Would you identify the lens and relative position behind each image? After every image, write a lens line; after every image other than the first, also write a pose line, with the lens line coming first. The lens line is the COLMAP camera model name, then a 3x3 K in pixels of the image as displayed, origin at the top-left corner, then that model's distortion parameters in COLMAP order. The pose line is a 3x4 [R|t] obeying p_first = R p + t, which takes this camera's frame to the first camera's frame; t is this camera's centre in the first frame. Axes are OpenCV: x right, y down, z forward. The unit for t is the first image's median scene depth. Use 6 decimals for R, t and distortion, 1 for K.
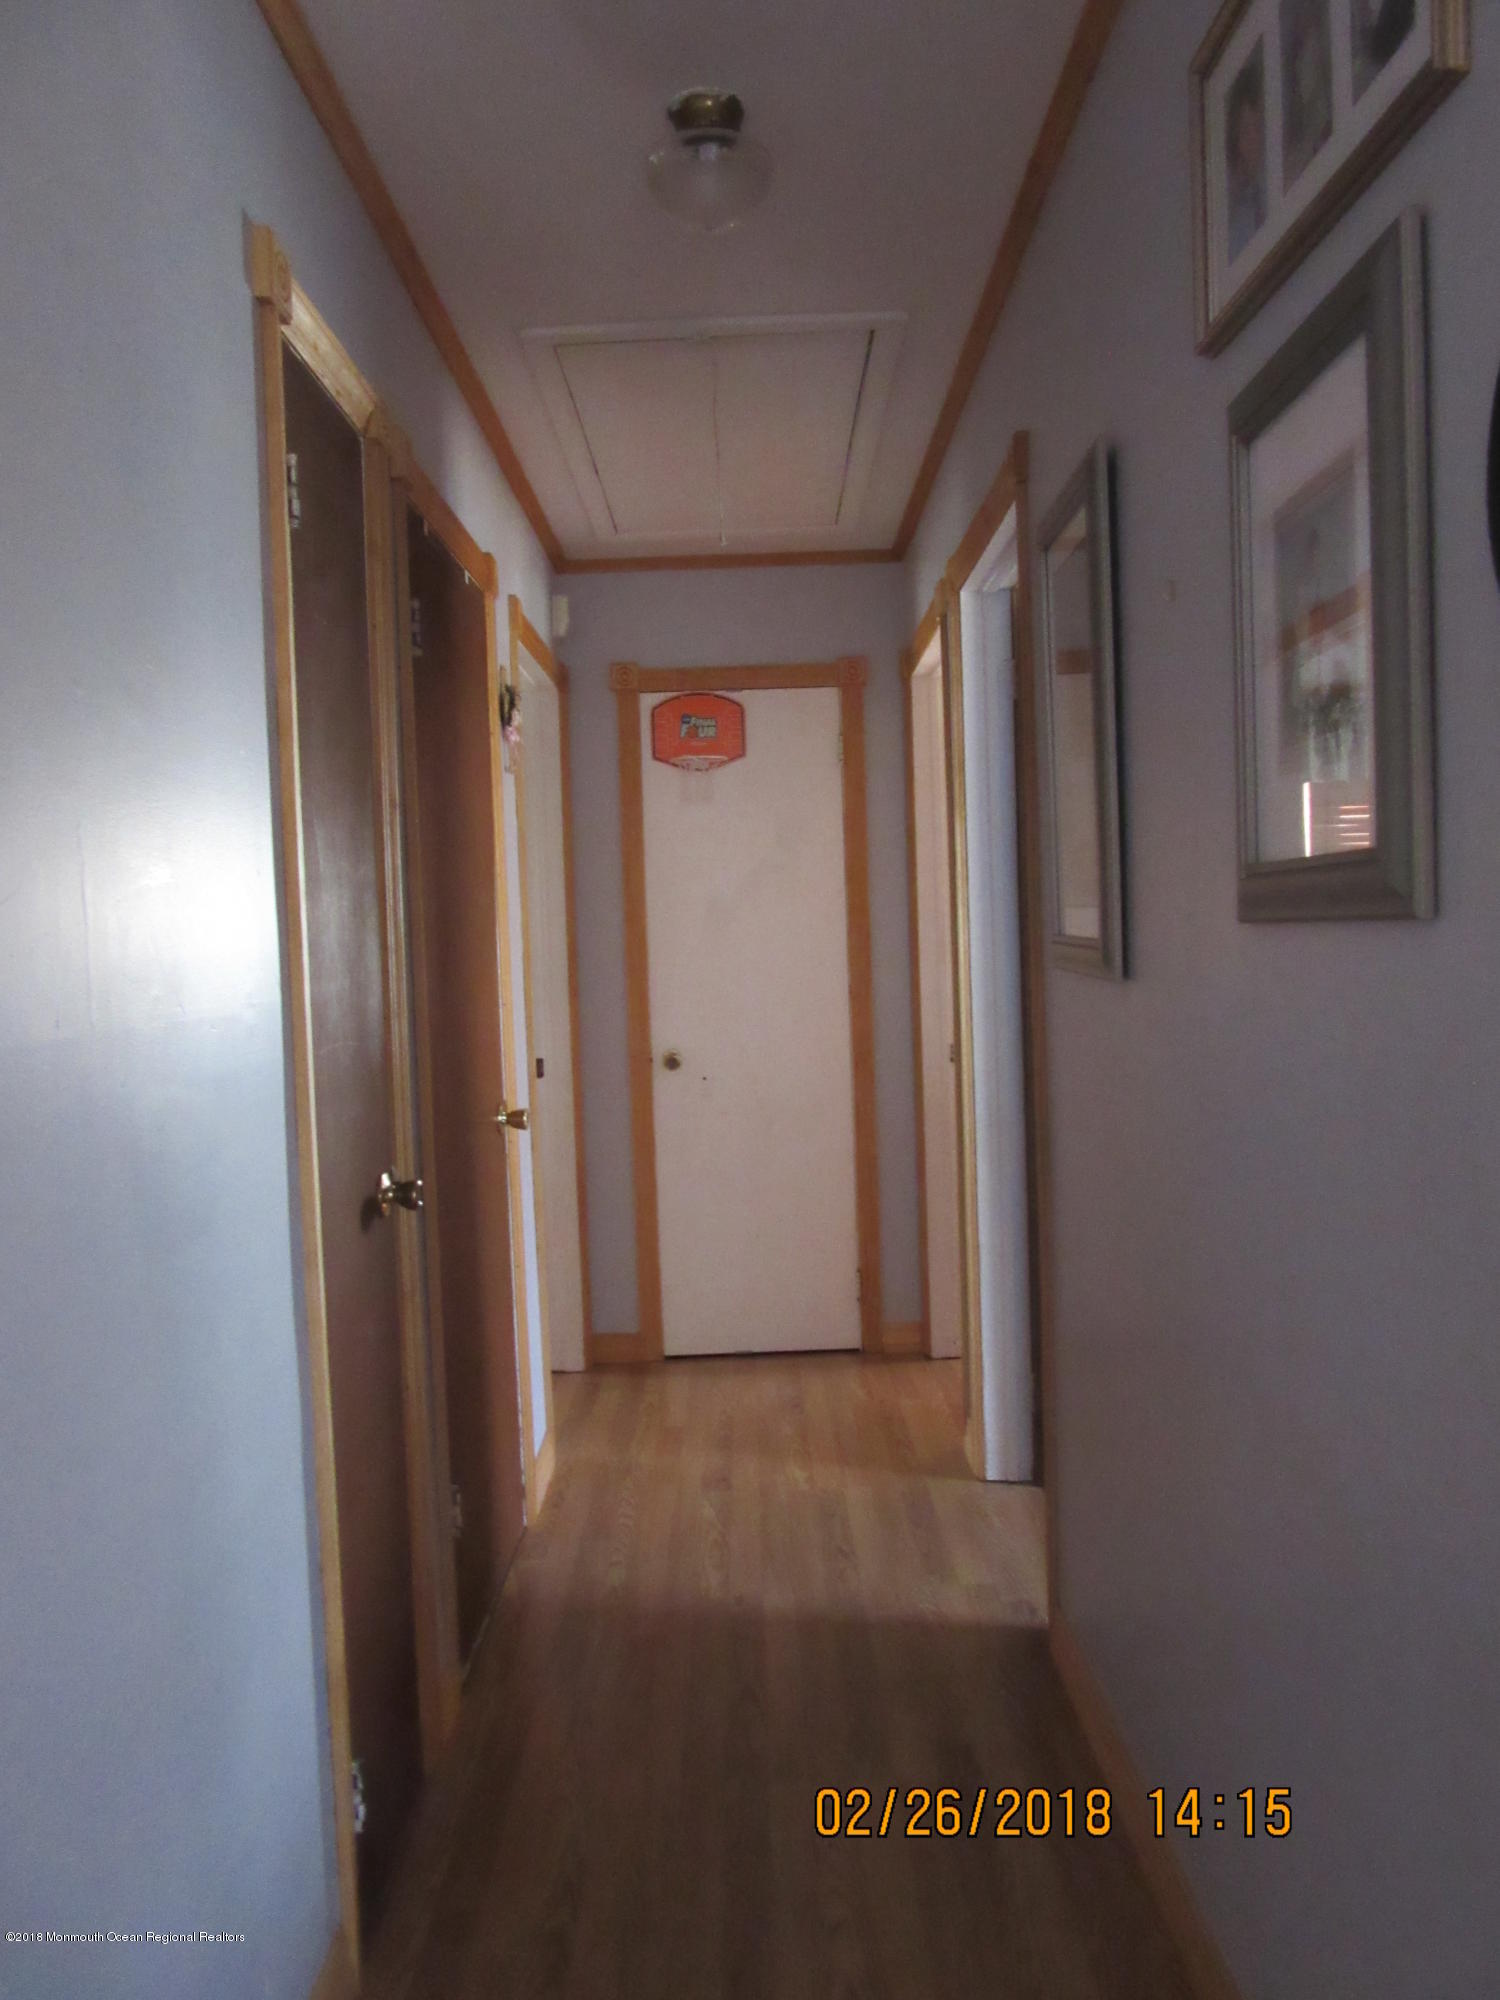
lens RADIAL K [[1516.0, 0, 751.9], [0, 1516.0, 998.1], [0, 0, 1]] dist [0.011274, 0.004793]
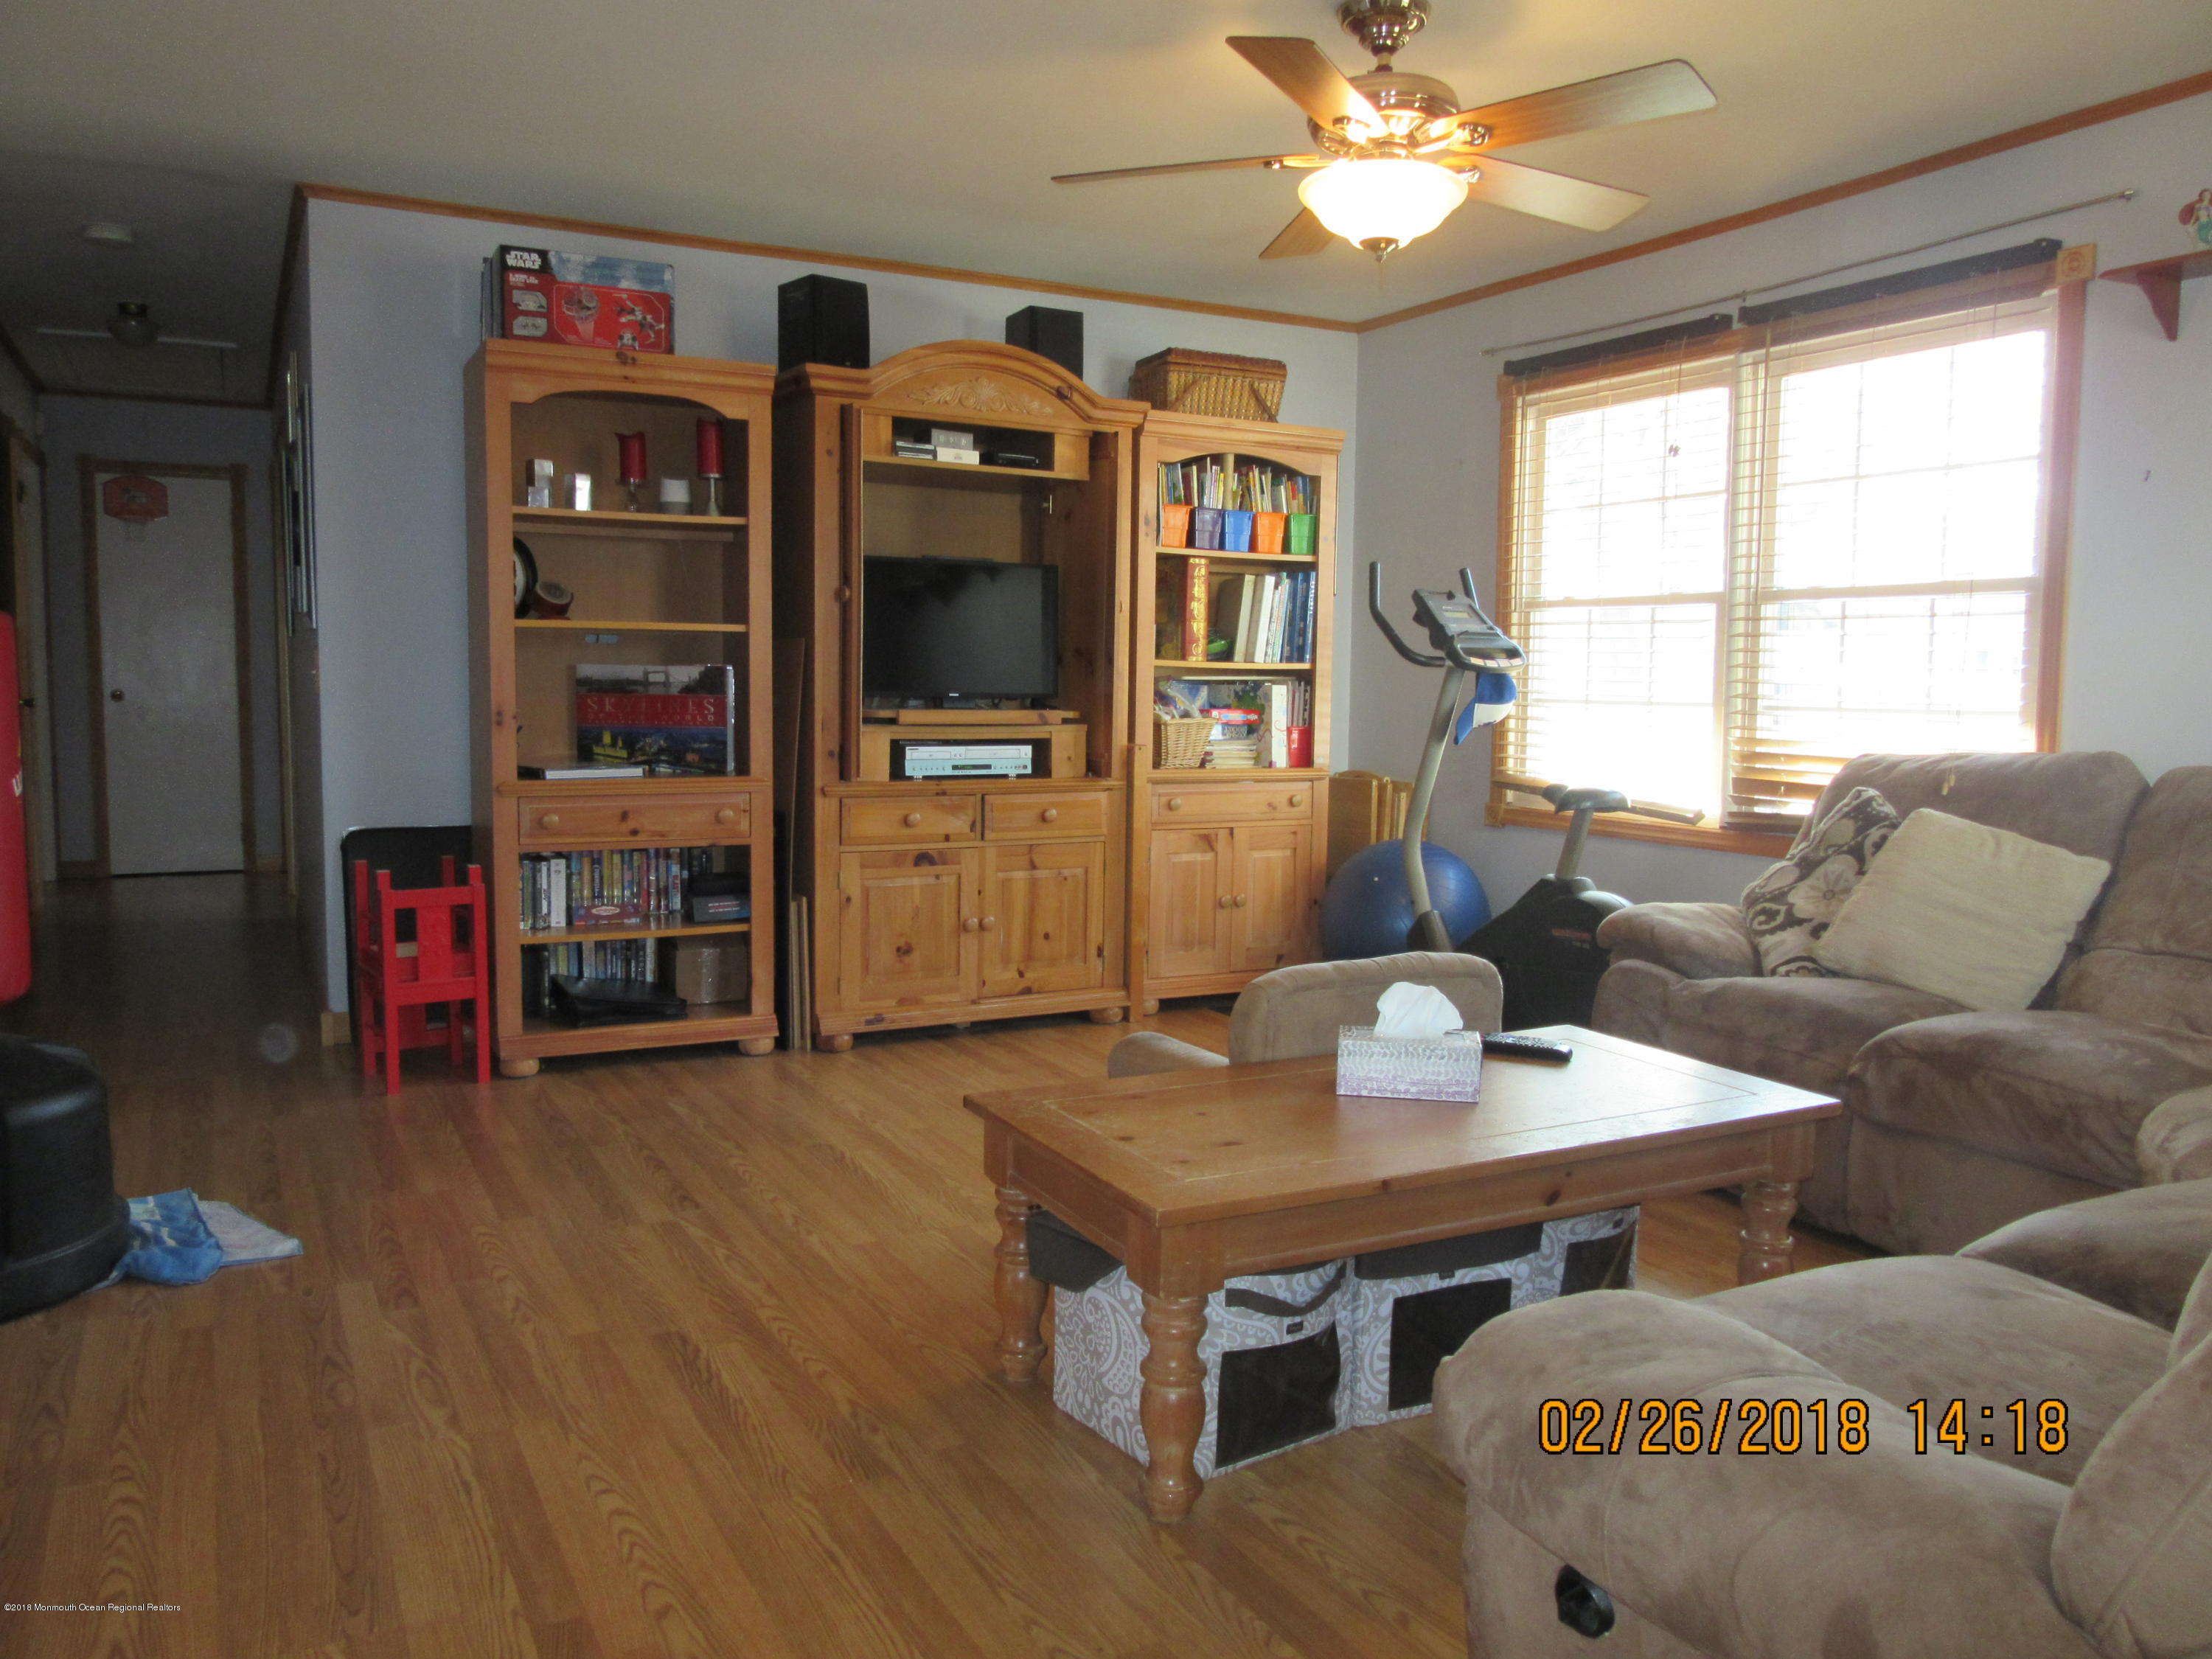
lens RADIAL K [[1676.7, 0, 1103.9], [0, 1676.7, 820.5], [0, 0, 1]] dist [0.011274, 0.004793]
pose [[0.888121, 0.007561, 0.459548, 0.061670], [-0.022587, 0.999375, 0.027207, 0.104102], [-0.459055, -0.034543, 0.887736, -1.156779]]
